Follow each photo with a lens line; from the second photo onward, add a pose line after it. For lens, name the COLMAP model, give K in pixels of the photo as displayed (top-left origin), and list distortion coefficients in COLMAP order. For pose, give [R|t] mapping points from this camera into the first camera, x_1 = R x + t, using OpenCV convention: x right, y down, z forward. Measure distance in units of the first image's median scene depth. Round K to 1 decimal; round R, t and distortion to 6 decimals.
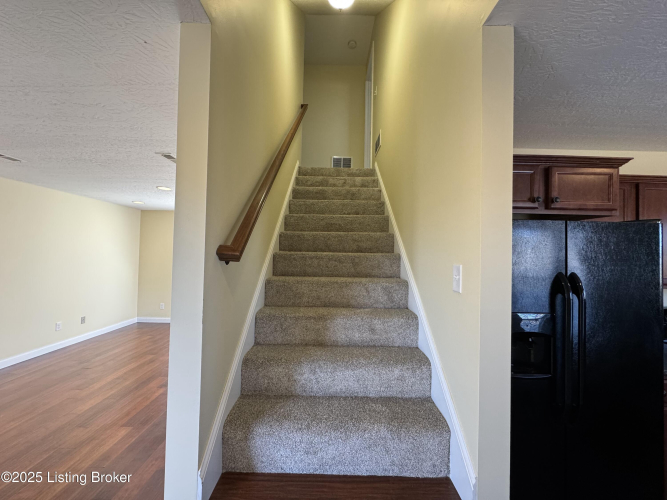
lens RADIAL K [[263.0, 0, 333.5], [0, 263.0, 250.0], [0, 0, 1]] dist [-0.000523, -0.000166]
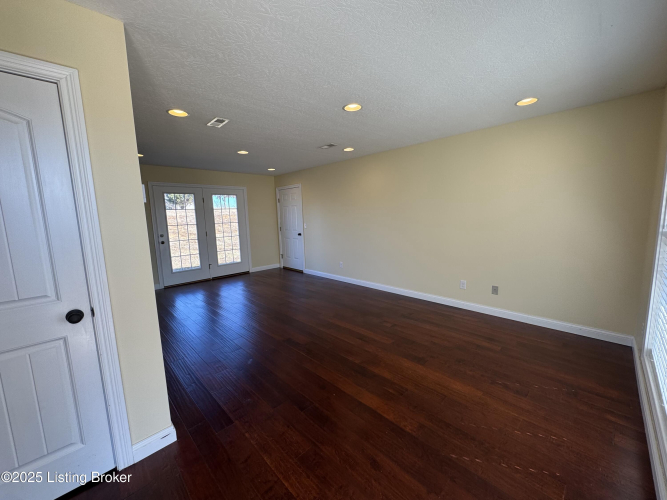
lens RADIAL K [[263.0, 0, 333.5], [0, 263.0, 250.0], [0, 0, 1]] dist [-0.000523, -0.000166]
pose [[-0.725943, 0.090896, -0.681722, -0.043089], [0.030079, 0.994476, 0.100566, 0.028835], [0.687097, 0.052500, -0.724667, 0.636970]]
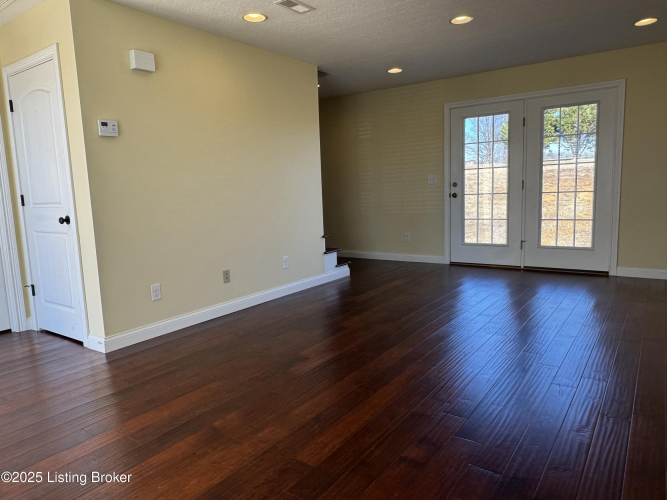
lens RADIAL K [[465.2, 0, 333.5], [0, 465.2, 250.0], [0, 0, 1]] dist [0.001102, 0.000307]
pose [[-0.812196, -0.072498, 0.578863, -0.463917], [0.002465, 0.991813, 0.127675, 0.054373], [-0.583380, 0.105124, -0.805368, 0.610486]]
